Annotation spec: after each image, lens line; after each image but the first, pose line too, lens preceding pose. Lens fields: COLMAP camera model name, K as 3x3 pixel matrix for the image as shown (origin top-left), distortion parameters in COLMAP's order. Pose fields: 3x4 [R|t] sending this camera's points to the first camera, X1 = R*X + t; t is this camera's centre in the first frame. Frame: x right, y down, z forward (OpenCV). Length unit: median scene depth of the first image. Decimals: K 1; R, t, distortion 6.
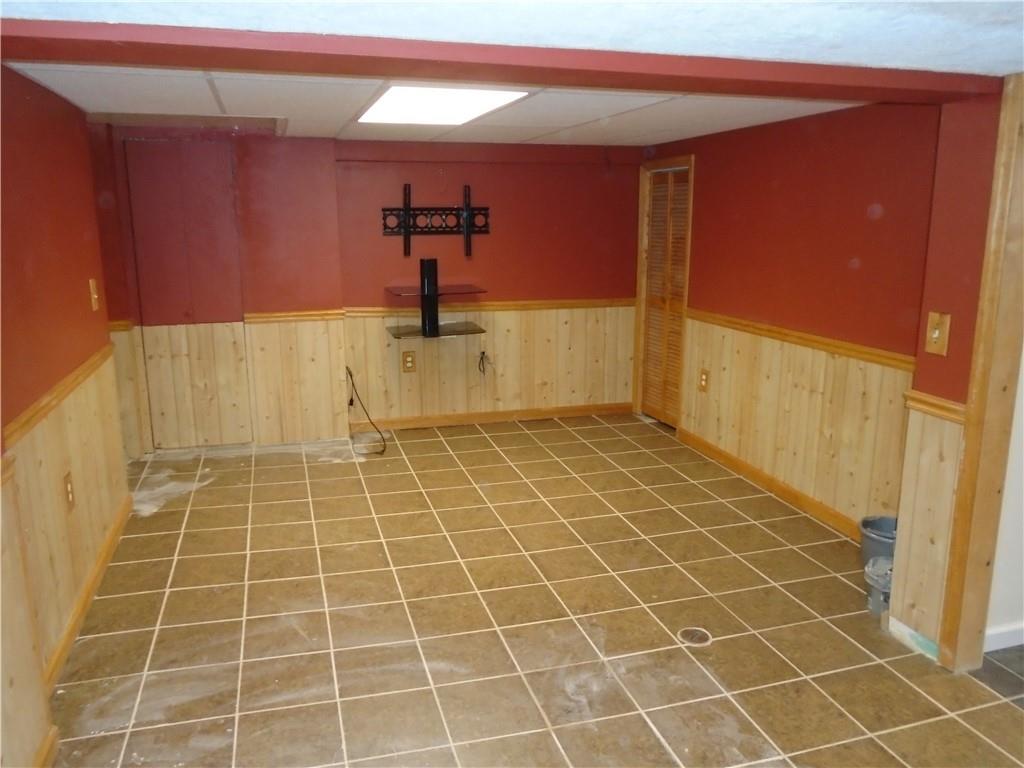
lens RADIAL K [[781.7, 0, 508.4], [0, 781.7, 381.9], [0, 0, 1]] dist [-0.014732, -0.000824]
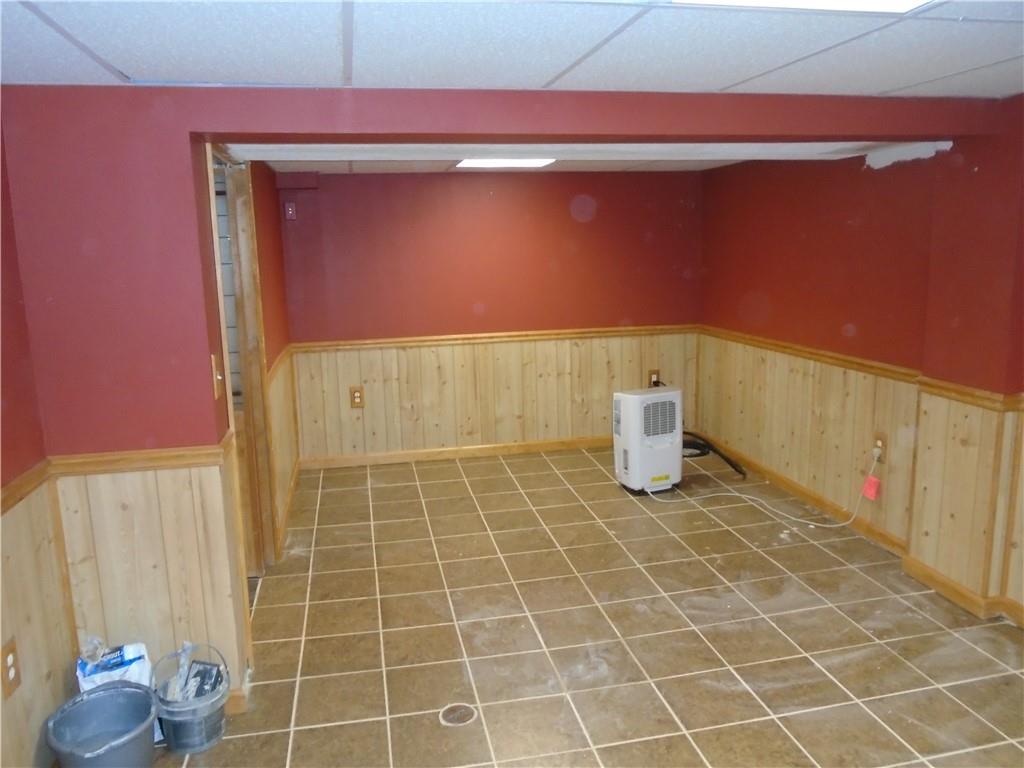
lens RADIAL K [[781.7, 0, 508.4], [0, 781.7, 381.9], [0, 0, 1]] dist [-0.014732, -0.000824]
pose [[-0.995712, 0.004852, 0.092385, 0.107219], [0.039209, 0.926634, 0.373915, -0.393071], [-0.083793, 0.375934, -0.922850, 1.841944]]
